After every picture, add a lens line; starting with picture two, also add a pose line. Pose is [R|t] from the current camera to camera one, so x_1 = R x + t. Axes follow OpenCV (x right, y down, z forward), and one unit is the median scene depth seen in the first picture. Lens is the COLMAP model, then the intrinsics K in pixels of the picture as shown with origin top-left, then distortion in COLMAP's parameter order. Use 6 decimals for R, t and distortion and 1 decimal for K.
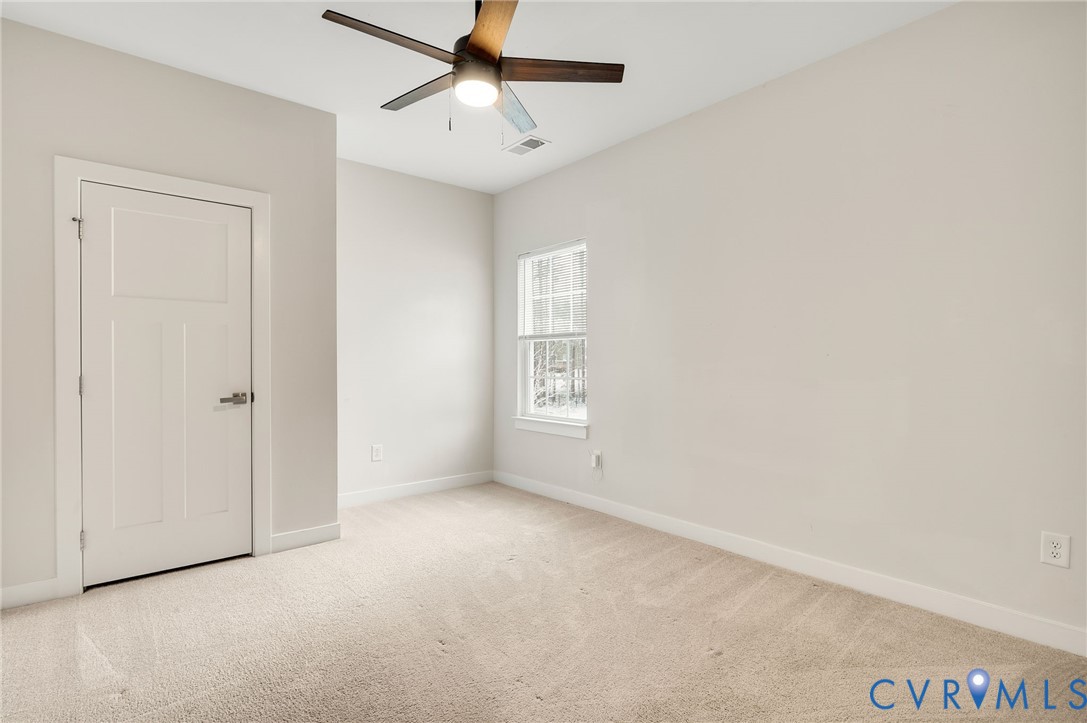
lens RADIAL K [[535.8, 0, 543.5], [0, 535.8, 361.5], [0, 0, 1]] dist [0.002471, 0.000350]
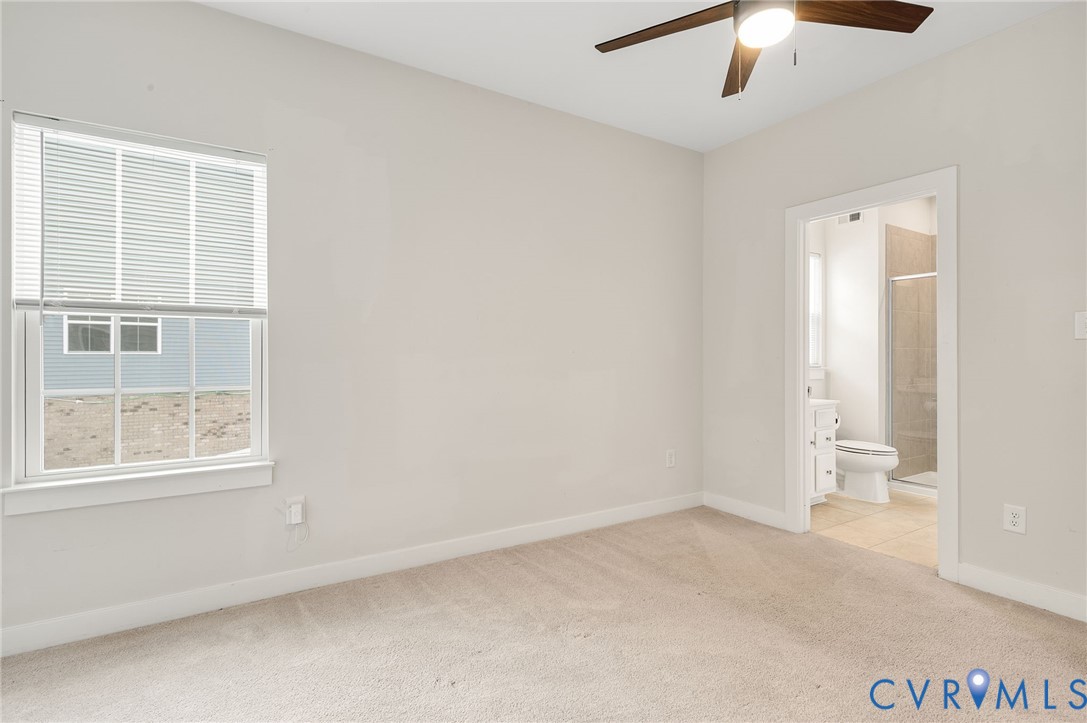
lens RADIAL K [[535.8, 0, 543.5], [0, 535.8, 361.5], [0, 0, 1]] dist [0.002471, 0.000350]
pose [[0.146663, -0.006247, 0.989167, -0.557336], [0.009102, 0.999946, 0.004966, 0.005205], [-0.989145, 0.008275, 0.146712, 0.702826]]
